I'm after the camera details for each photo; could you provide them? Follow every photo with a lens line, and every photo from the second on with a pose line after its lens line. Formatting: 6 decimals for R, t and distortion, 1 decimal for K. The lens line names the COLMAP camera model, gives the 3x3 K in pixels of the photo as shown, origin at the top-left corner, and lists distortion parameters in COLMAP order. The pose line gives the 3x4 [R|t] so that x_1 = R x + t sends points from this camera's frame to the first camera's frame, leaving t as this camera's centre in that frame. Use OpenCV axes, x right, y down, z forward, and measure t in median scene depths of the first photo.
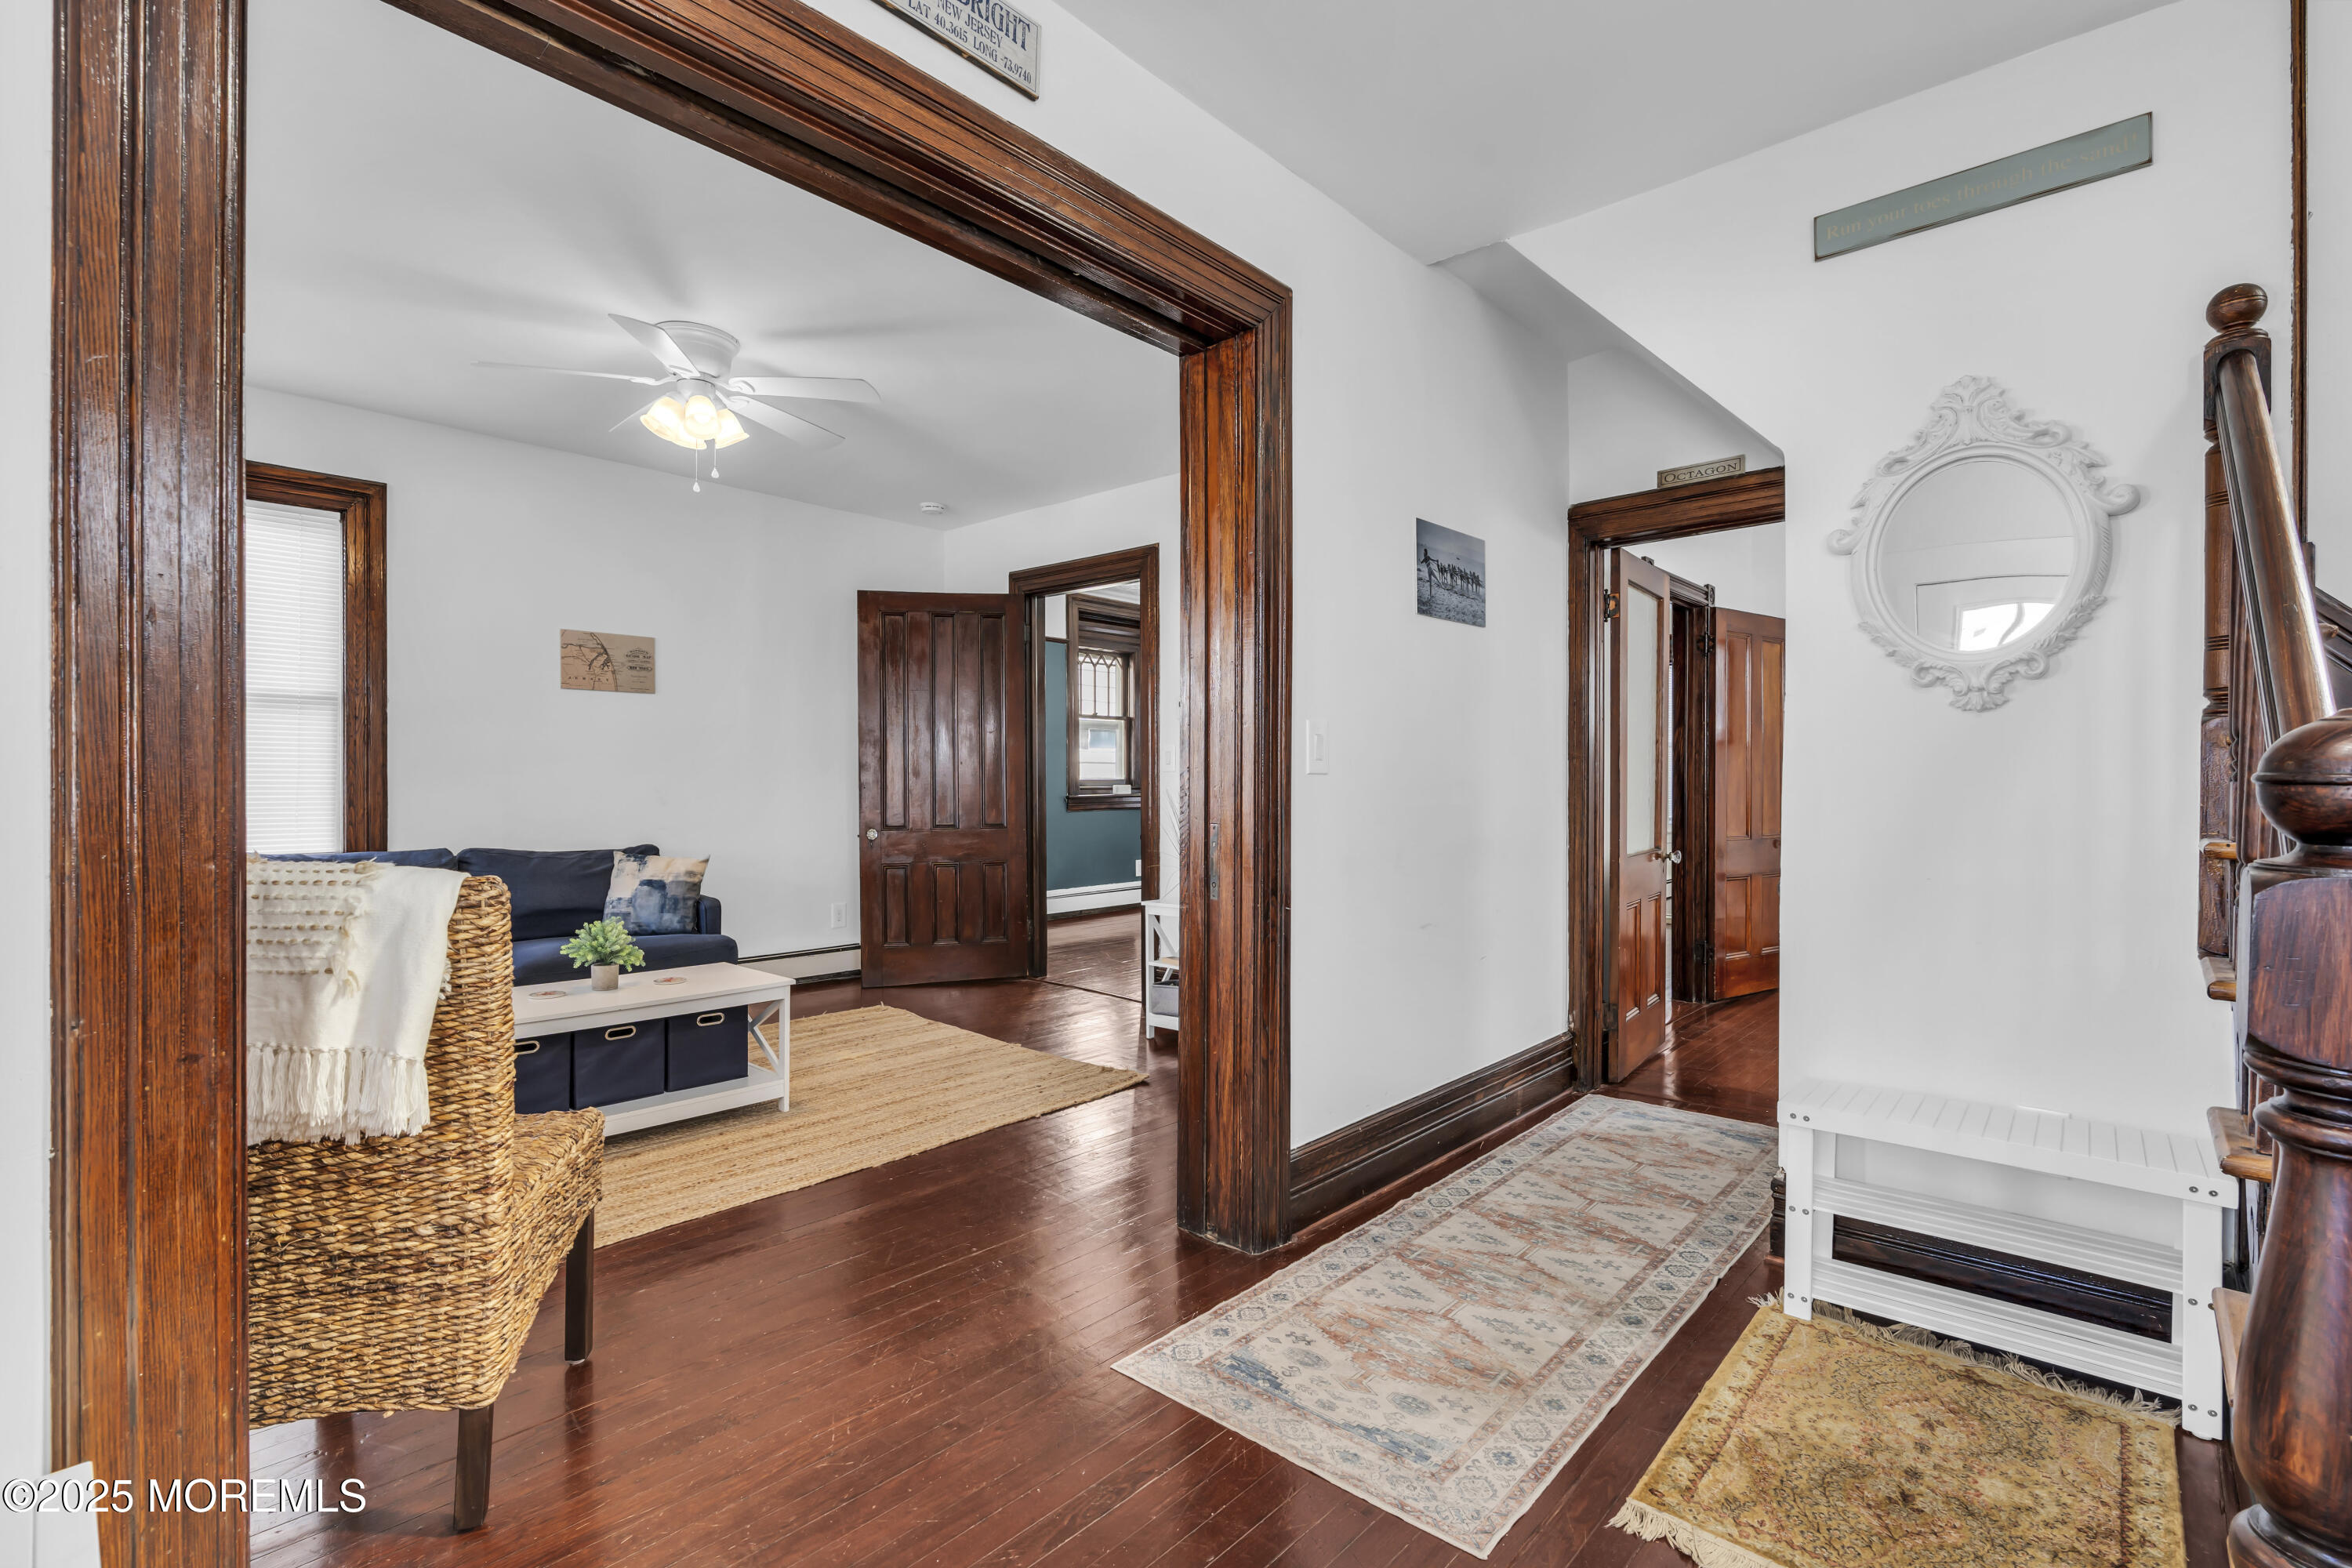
lens RADIAL K [[1068.1, 0, 1174.2], [0, 1068.1, 788.4], [0, 0, 1]] dist [-0.009483, 0.005202]
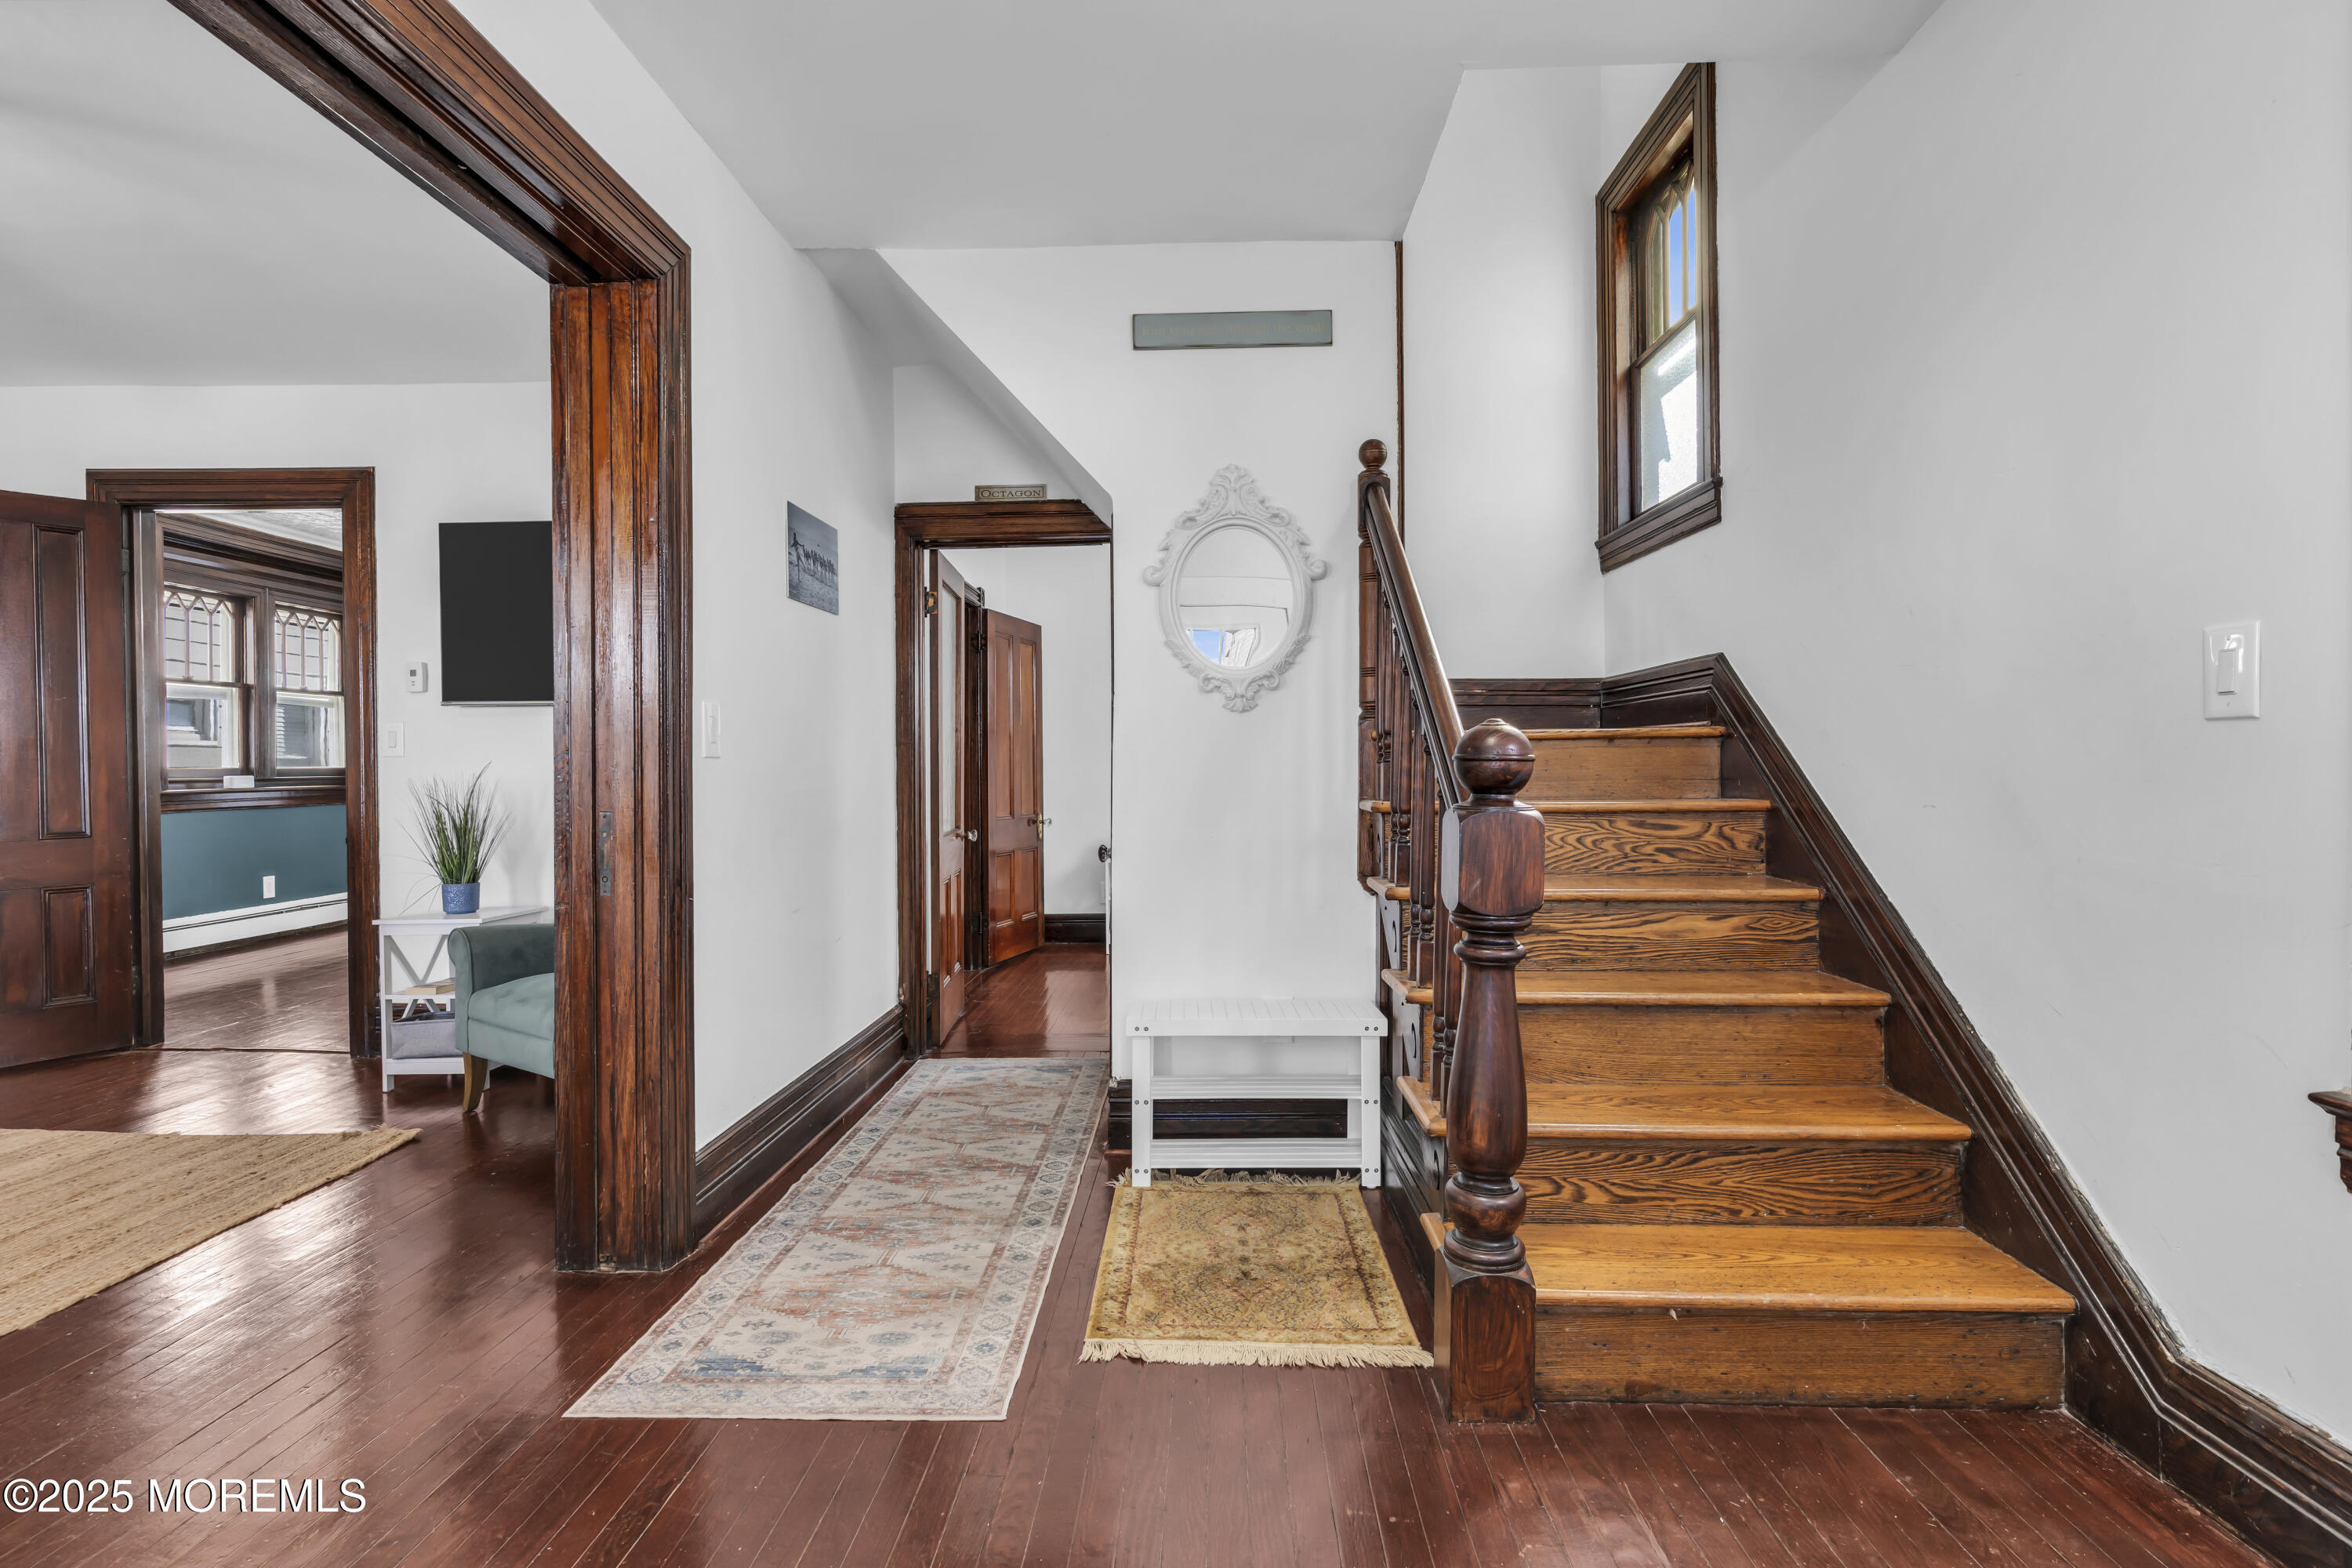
lens RADIAL K [[1144.8, 0, 1177.9], [0, 1144.8, 782.1], [0, 0, 1]] dist [-0.000222, 0.001752]
pose [[0.759355, -0.011661, 0.650572, -0.232530], [0.009523, 0.999931, 0.006808, 0.005825], [-0.650607, 0.001025, 0.759414, -0.056526]]
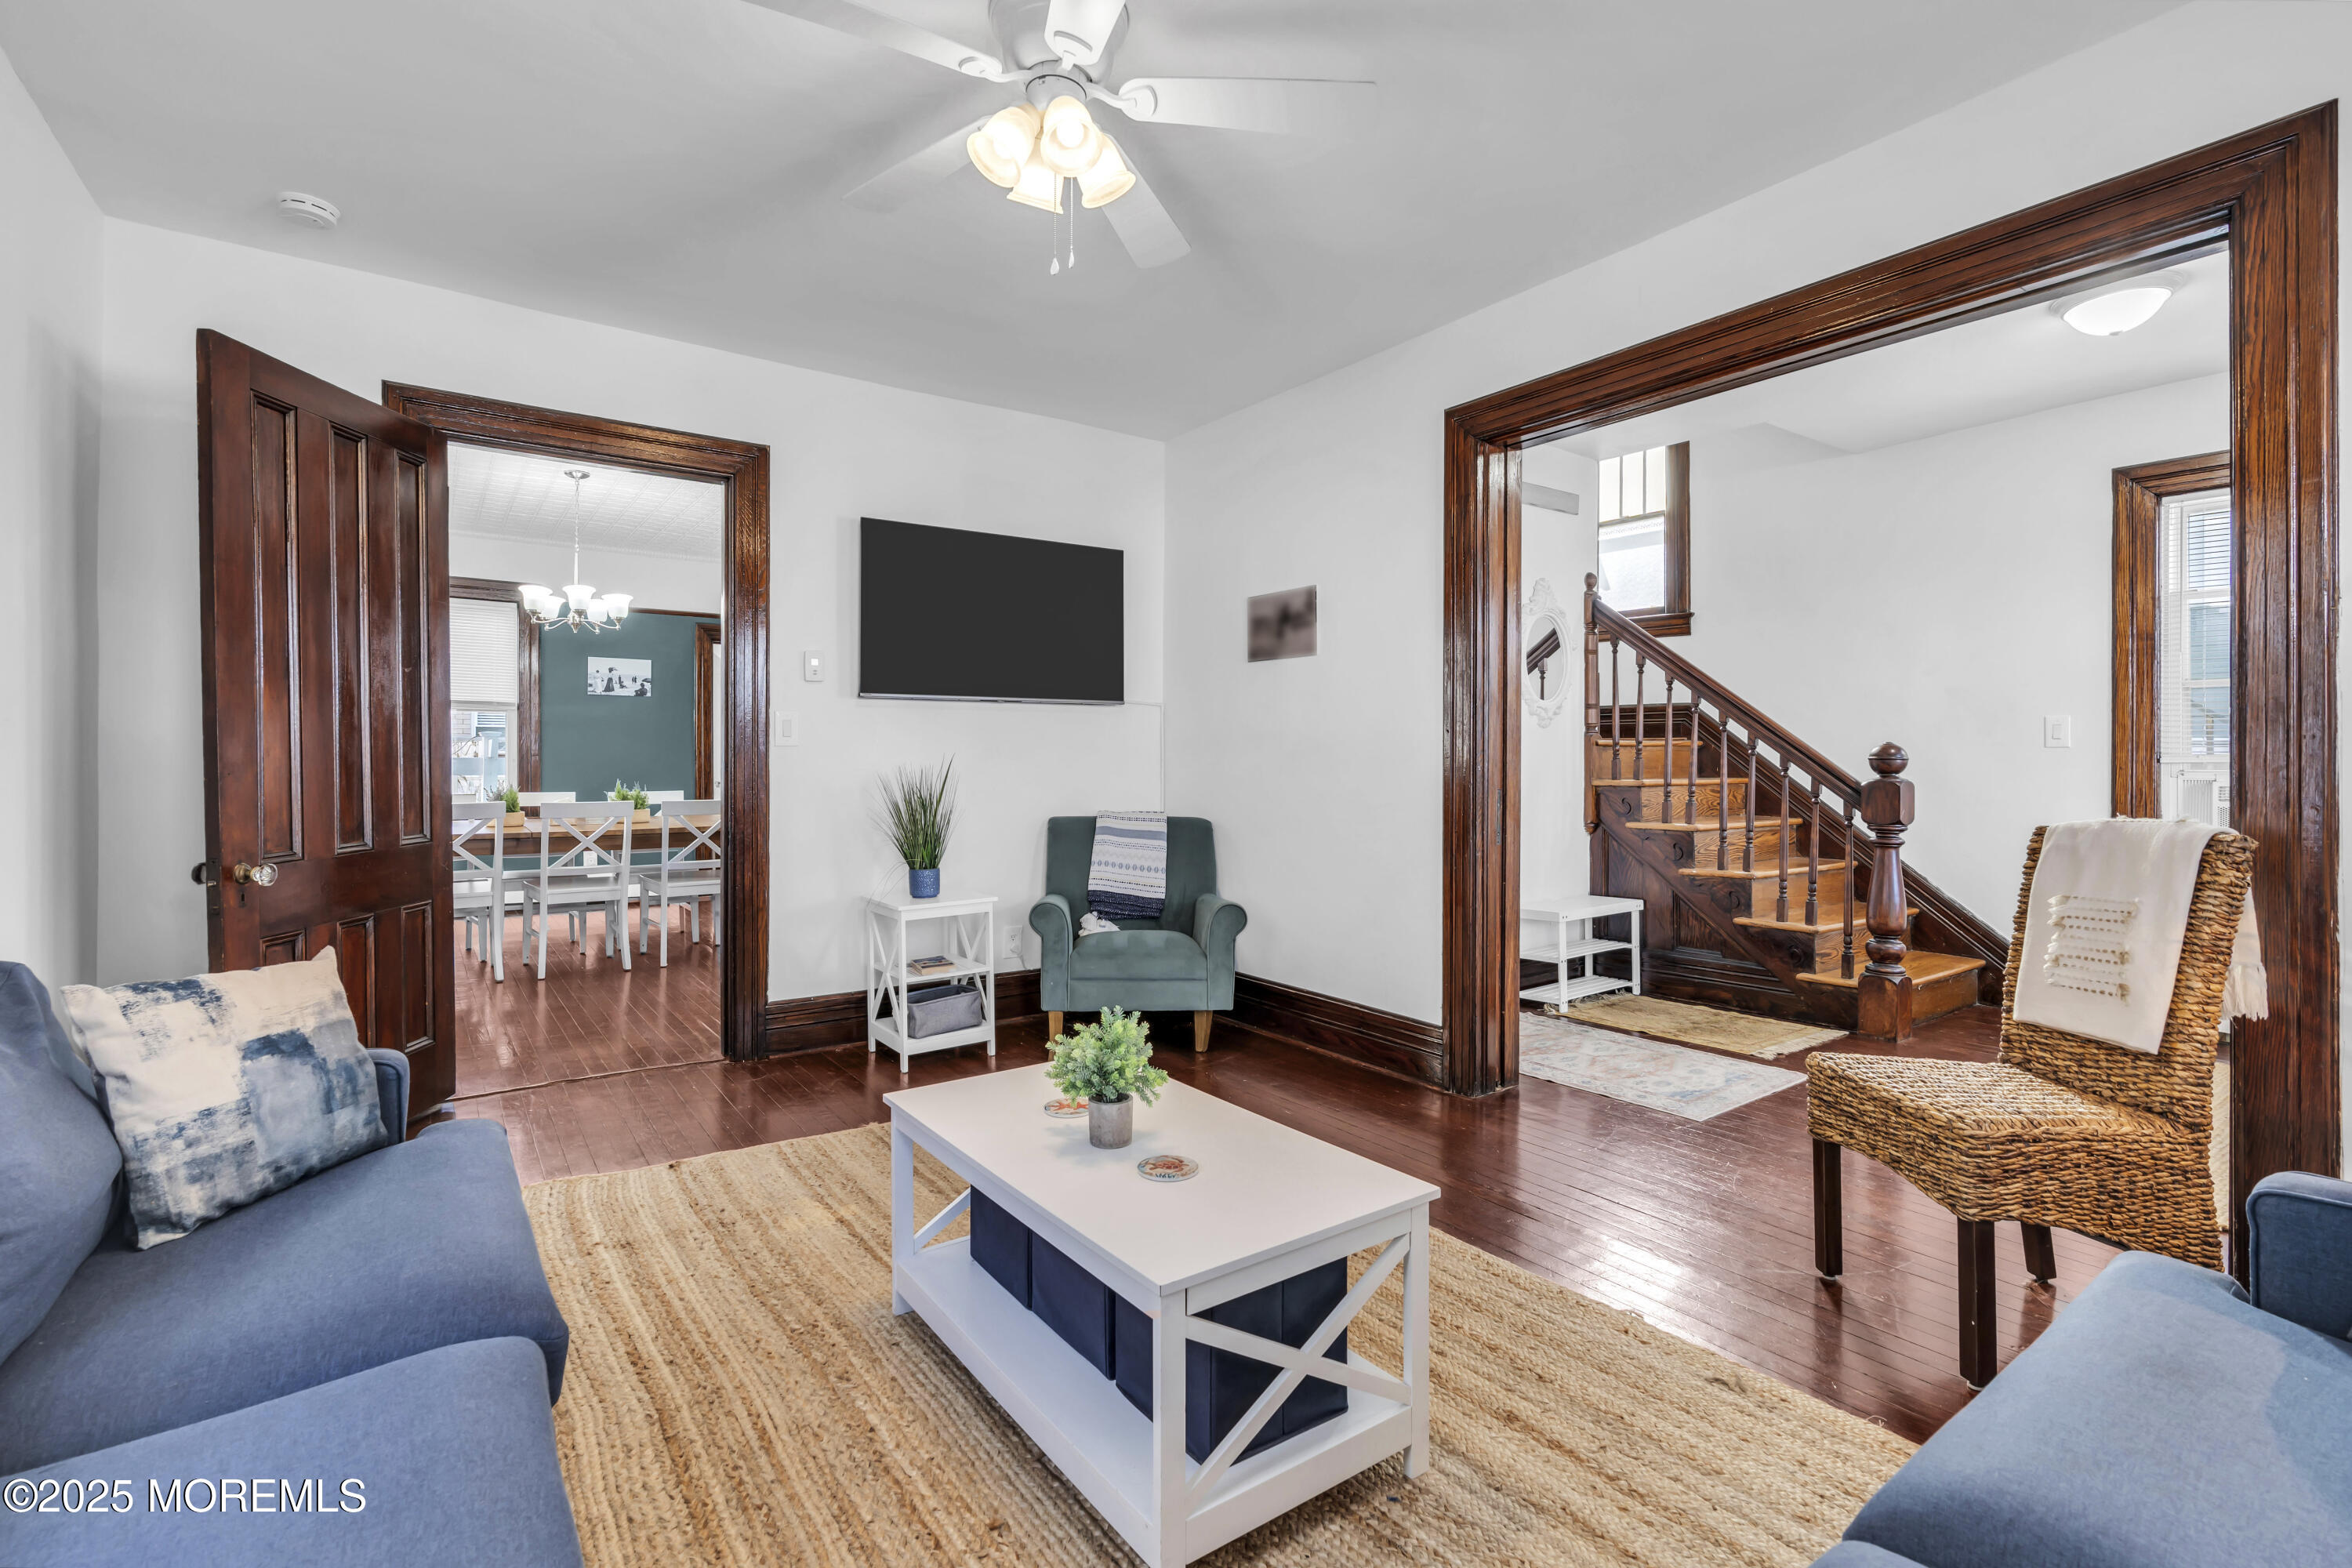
lens RADIAL K [[1068.1, 0, 1172.5], [0, 1068.1, 768.8], [0, 0, 1]] dist [-0.009483, 0.005202]
pose [[0.206543, -0.011160, 0.978374, -1.461901], [0.006289, 0.999929, 0.010078, -0.012355], [-0.978417, 0.004071, 0.206598, 1.172867]]
